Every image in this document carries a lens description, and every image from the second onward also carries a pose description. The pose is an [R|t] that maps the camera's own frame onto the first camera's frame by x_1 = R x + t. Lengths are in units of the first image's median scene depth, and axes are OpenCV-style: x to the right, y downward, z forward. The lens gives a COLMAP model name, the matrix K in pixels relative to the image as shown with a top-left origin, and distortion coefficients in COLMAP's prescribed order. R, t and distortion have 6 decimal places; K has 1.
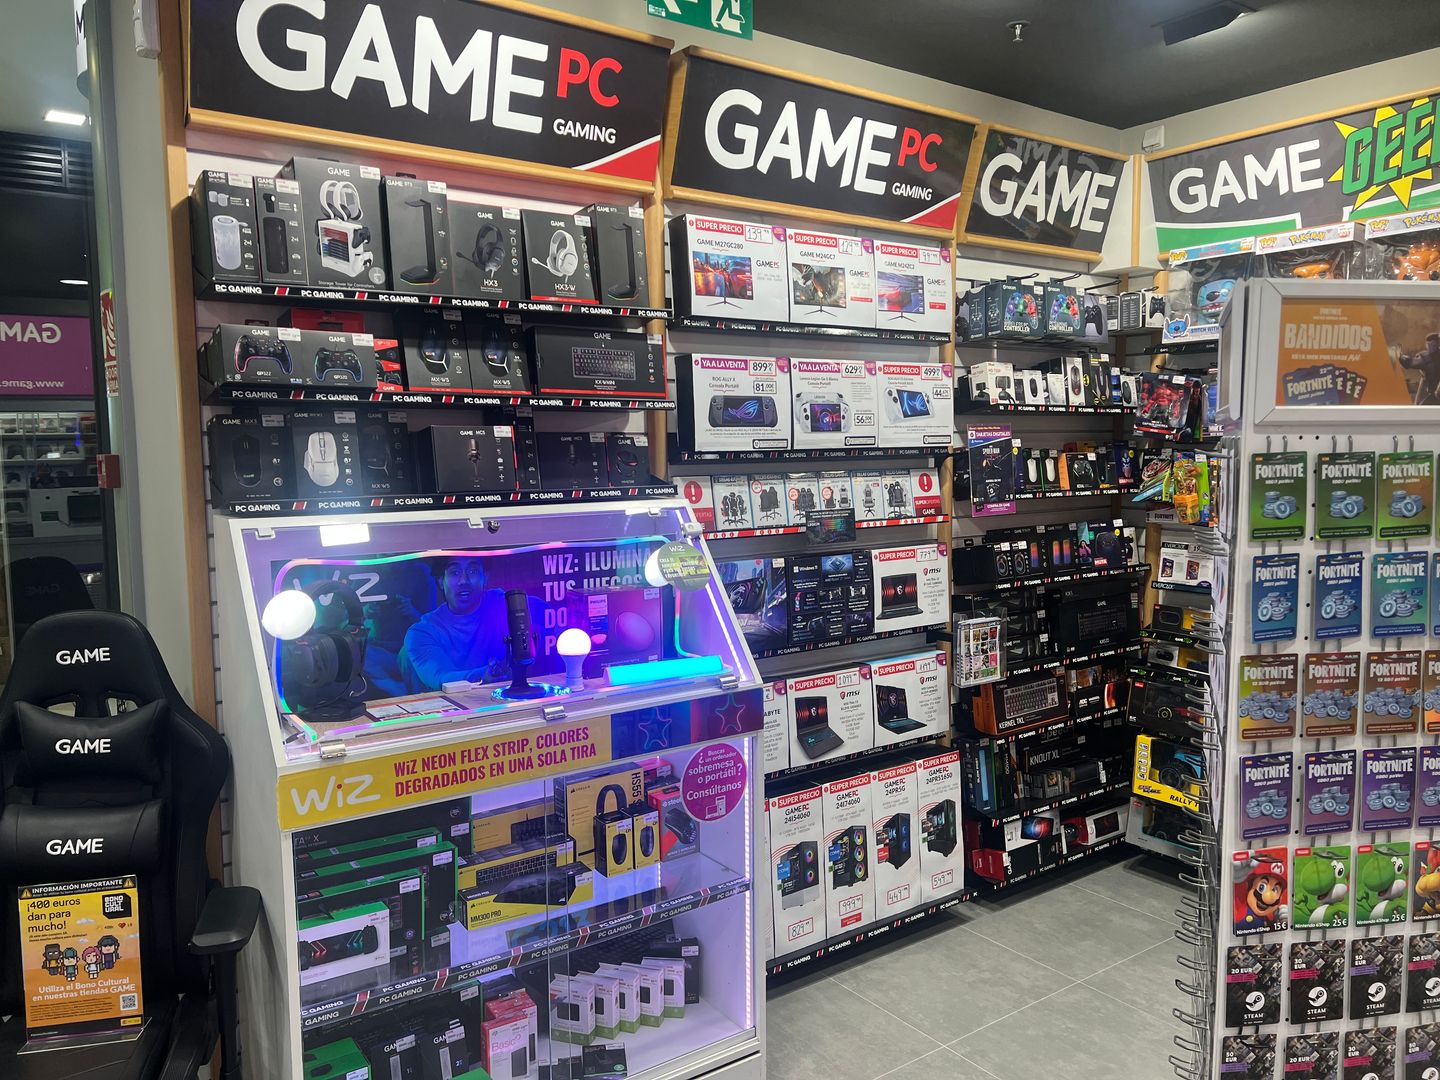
lens RADIAL K [[1072.6, 0, 718.4], [0, 1072.6, 542.5], [0, 0, 1]] dist [0.054175, -0.060651]
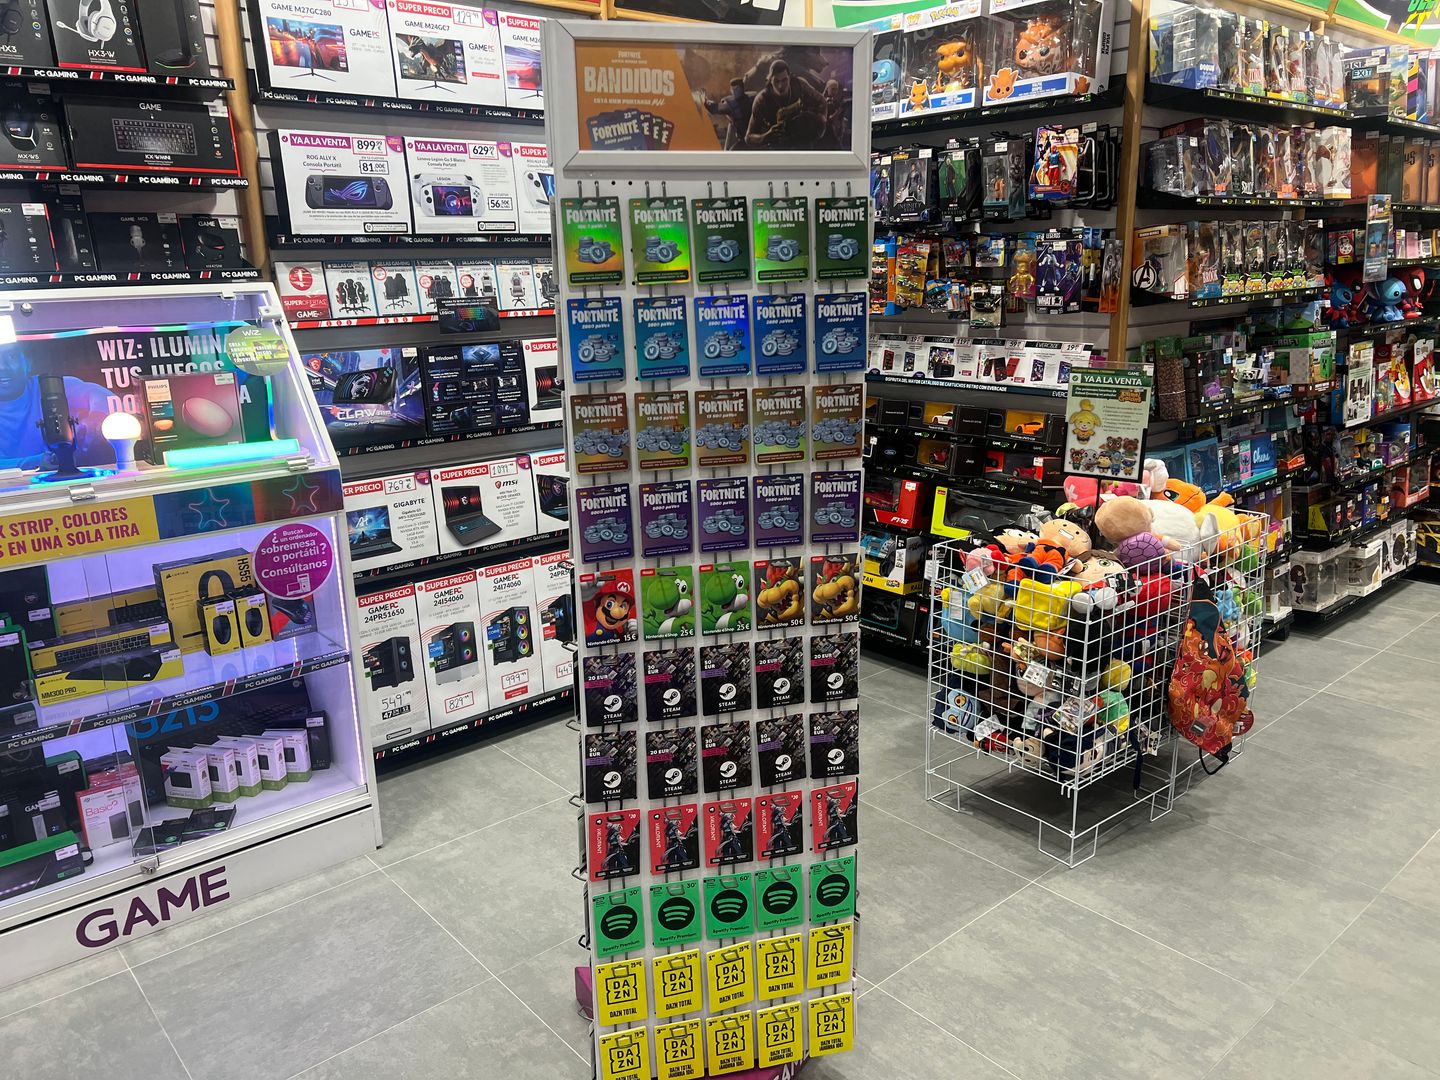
lens RADIAL K [[1073.8, 0, 720.0], [0, 1073.8, 540.0], [0, 0, 1]] dist [0.054217, -0.069754]
pose [[0.995438, -0.036451, 0.088177, 0.295499], [0.021974, 0.986889, 0.159897, 0.043981], [-0.092849, -0.157230, 0.983188, -0.051922]]
